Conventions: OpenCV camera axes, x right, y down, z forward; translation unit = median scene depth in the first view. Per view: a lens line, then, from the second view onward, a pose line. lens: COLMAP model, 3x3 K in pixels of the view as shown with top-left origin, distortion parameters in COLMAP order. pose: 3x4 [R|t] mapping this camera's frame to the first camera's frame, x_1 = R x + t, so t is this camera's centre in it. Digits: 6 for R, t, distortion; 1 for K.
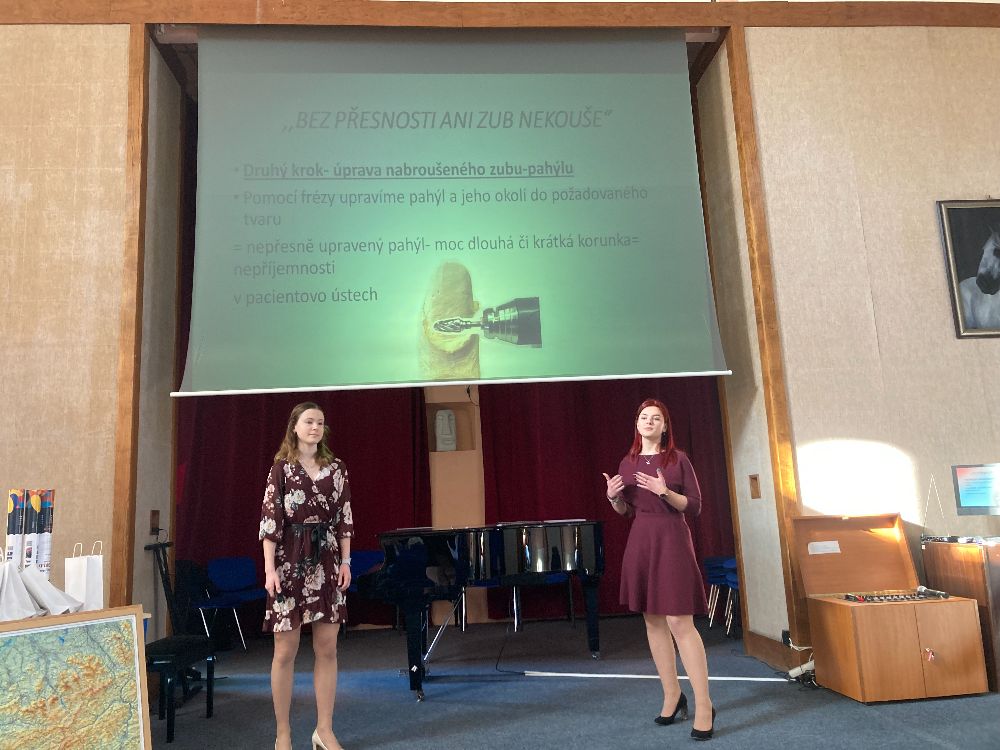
lens RADIAL K [[818.6, 0, 488.7], [0, 818.6, 360.5], [0, 0, 1]] dist [0.049463, -0.042639]
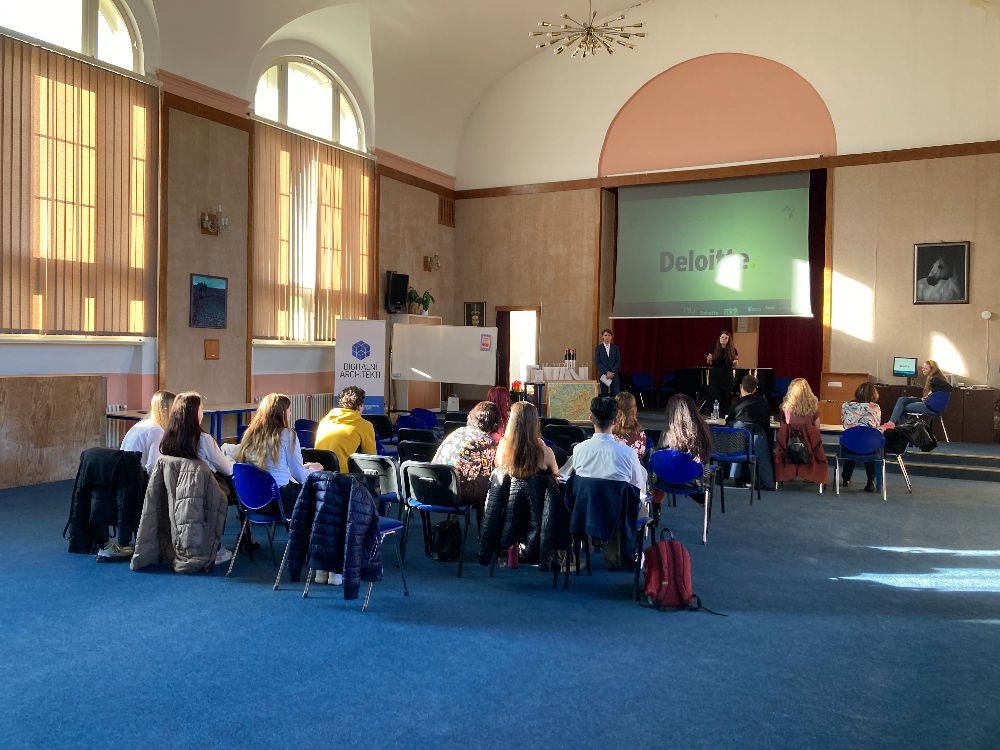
lens RADIAL K [[817.5, 0, 493.3], [0, 817.5, 374.7], [0, 0, 1]] dist [0.054178, -0.045106]
pose [[0.836805, 0.075905, -0.542213, 0.869209], [0.045103, 0.977419, 0.206438, -0.378878], [0.545639, -0.197204, 0.814486, -1.654276]]
